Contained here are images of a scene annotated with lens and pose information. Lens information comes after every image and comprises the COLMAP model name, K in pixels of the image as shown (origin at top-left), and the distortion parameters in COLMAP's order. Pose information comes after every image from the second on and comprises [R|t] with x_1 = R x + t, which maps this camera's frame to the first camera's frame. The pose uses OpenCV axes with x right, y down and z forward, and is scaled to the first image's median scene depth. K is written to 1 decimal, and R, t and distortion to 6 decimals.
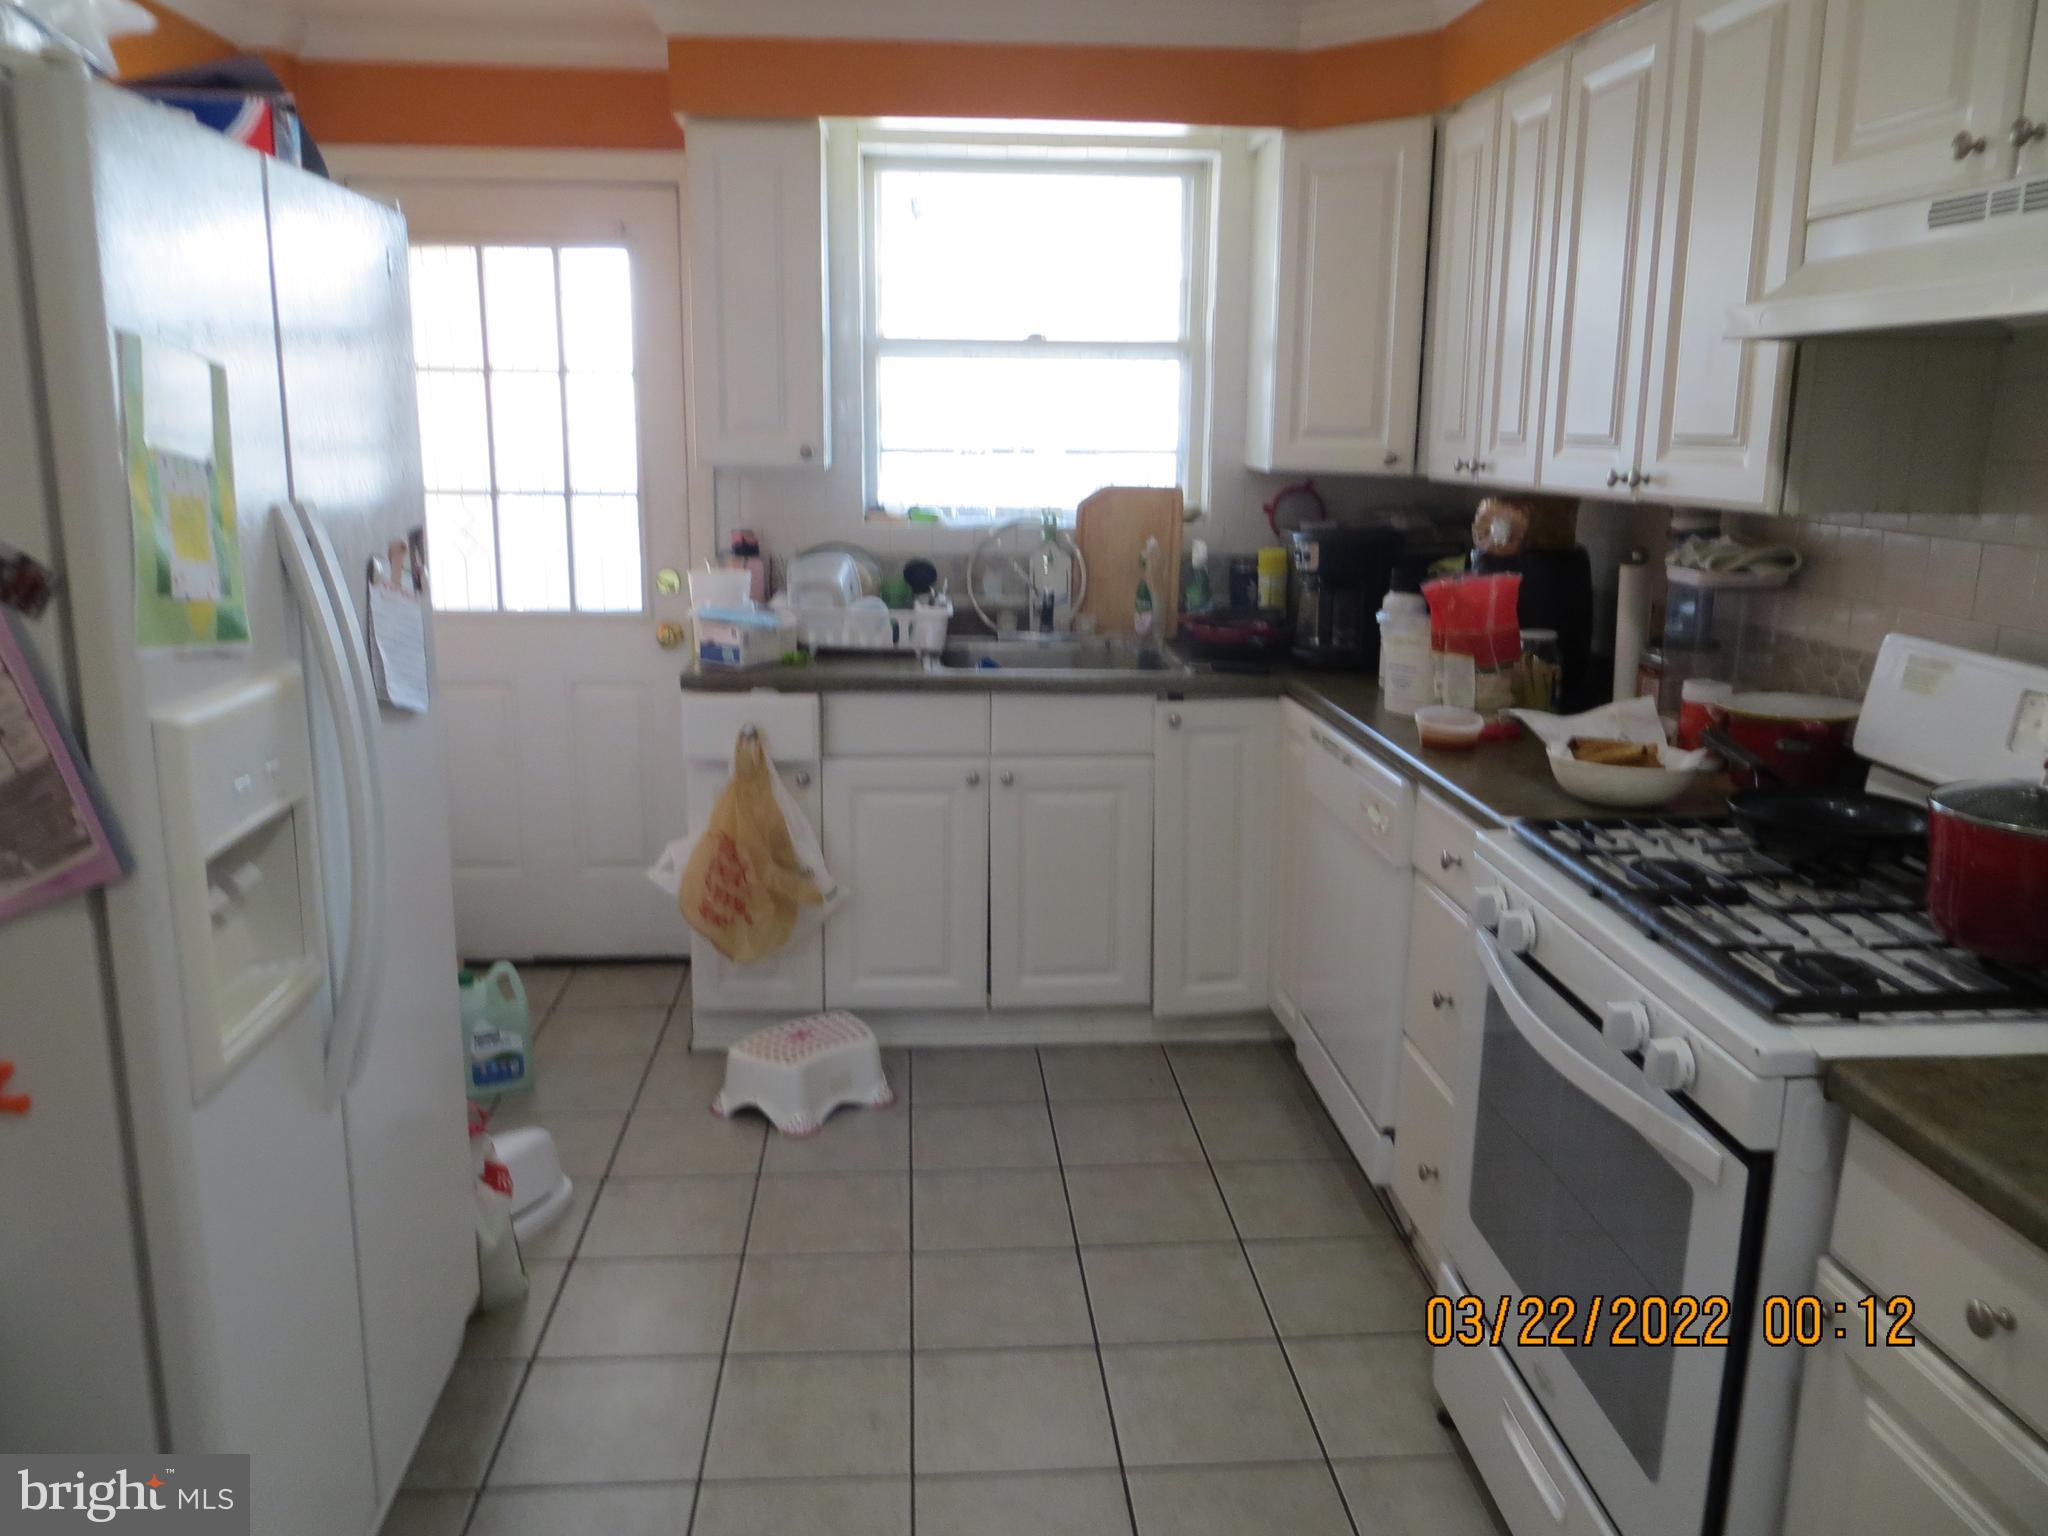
lens RADIAL K [[1553.0, 0, 1024.0], [0, 1553.0, 768.0], [0, 0, 1]] dist [0.002966, -0.000632]
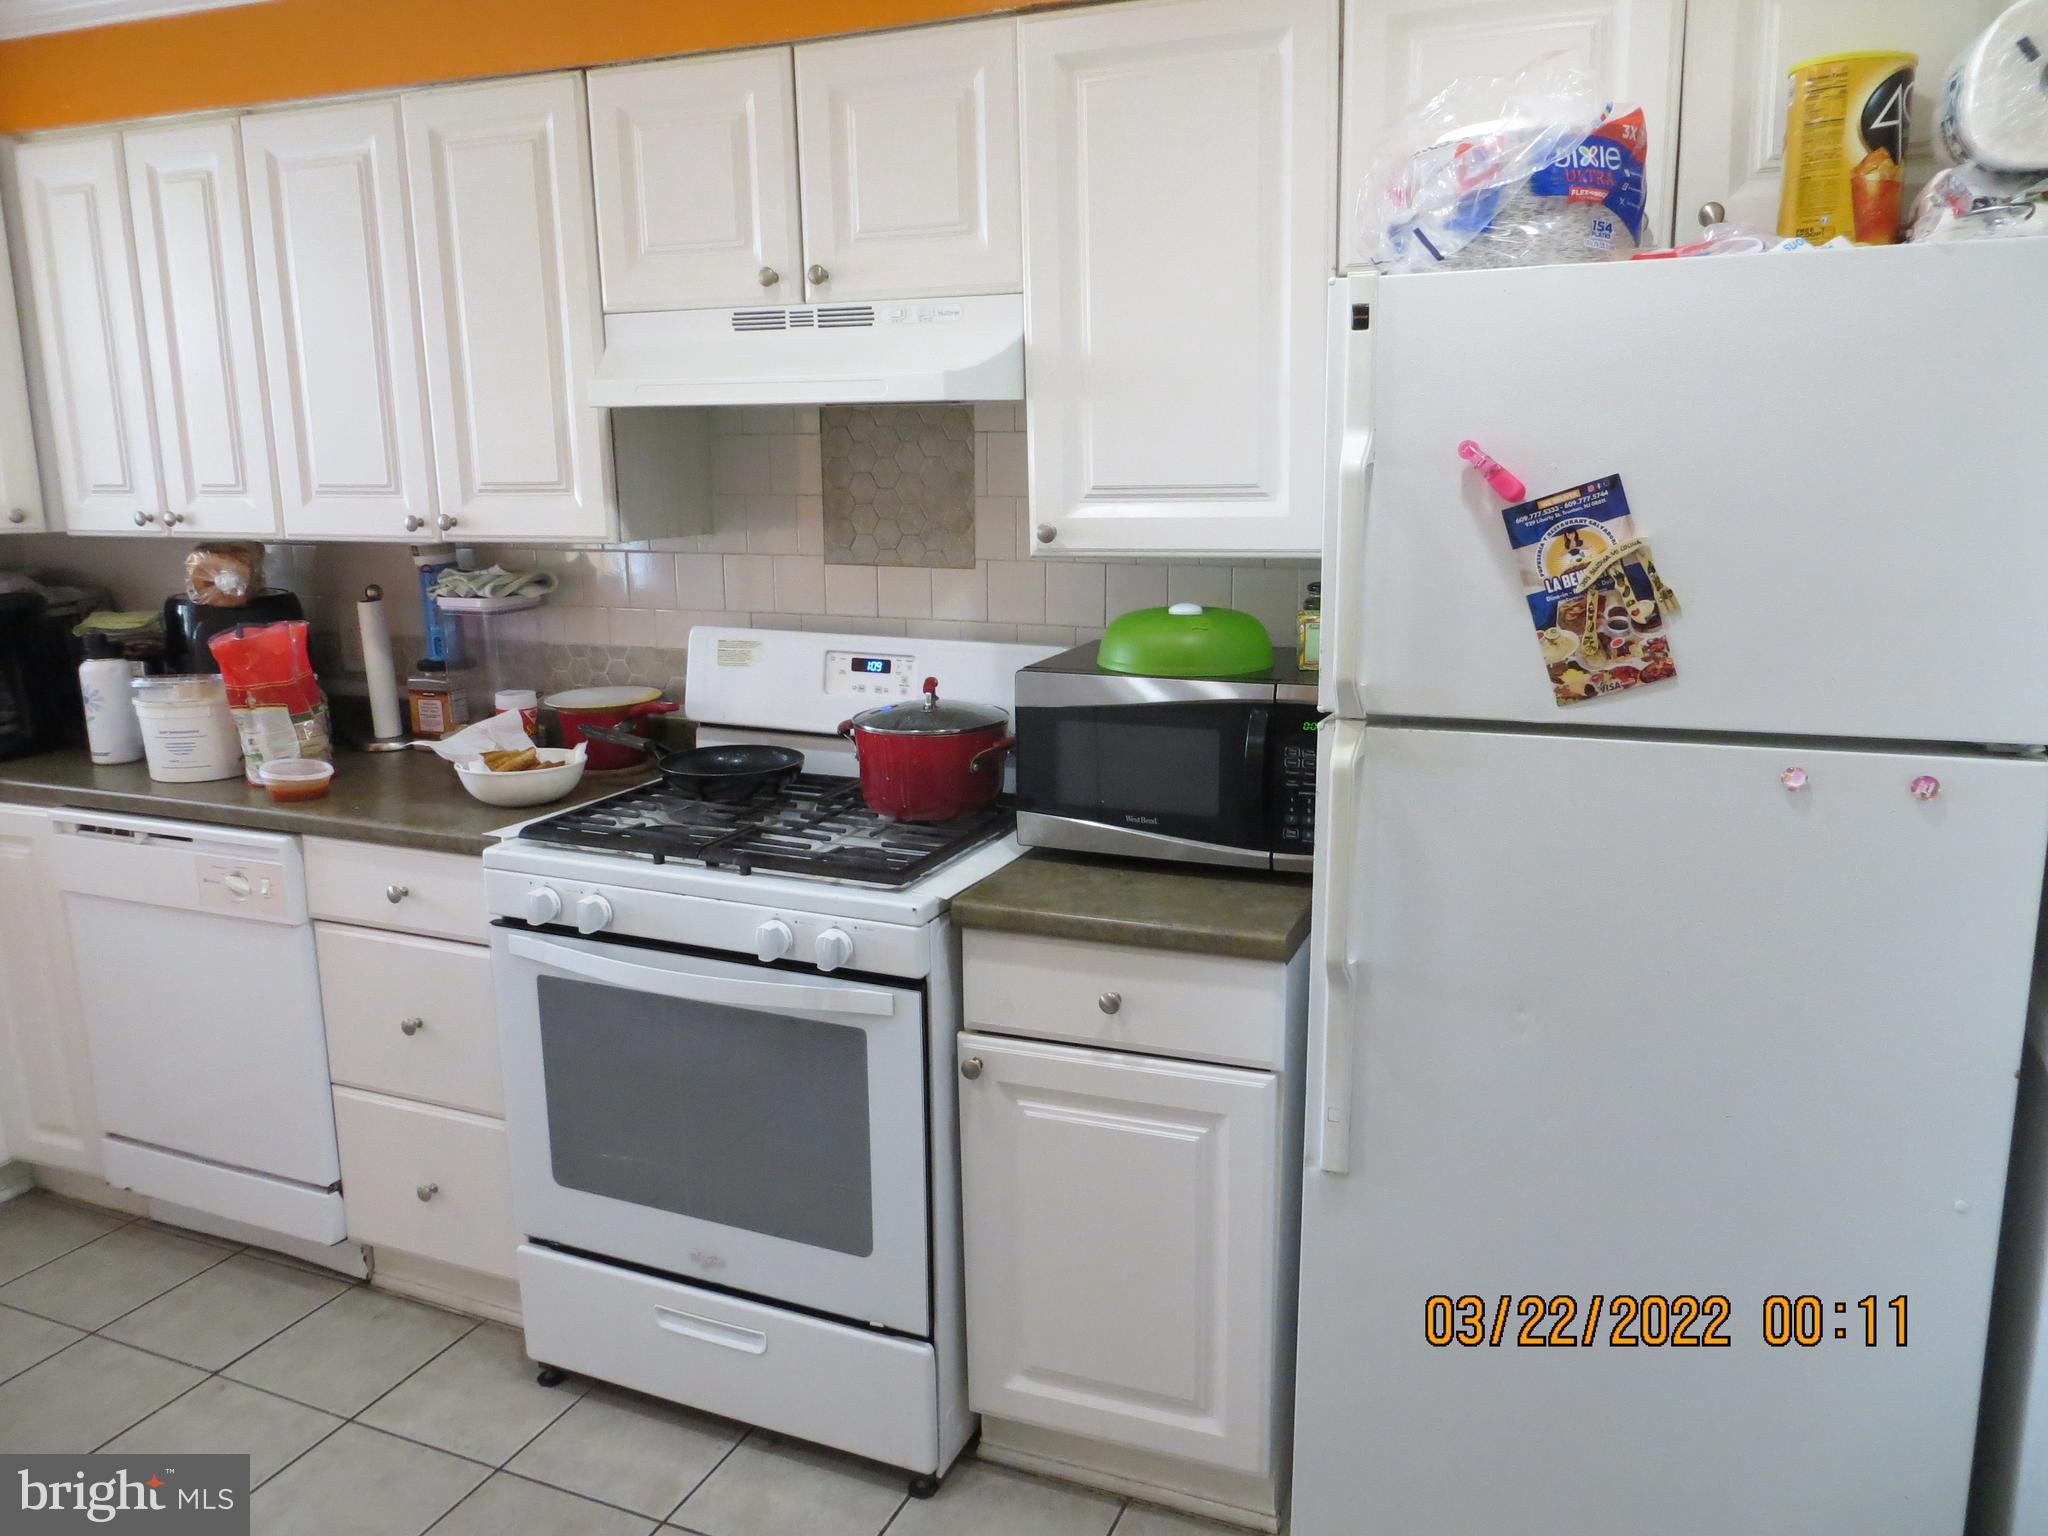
lens RADIAL K [[1504.8, 0, 1024.0], [0, 1504.8, 768.0], [0, 0, 1]] dist [-0.003019, -0.001474]
pose [[0.438614, -0.195570, 0.877137, -0.472855], [0.206800, 0.971805, 0.113267, -0.057068], [-0.874558, 0.131712, 0.466691, 0.171054]]
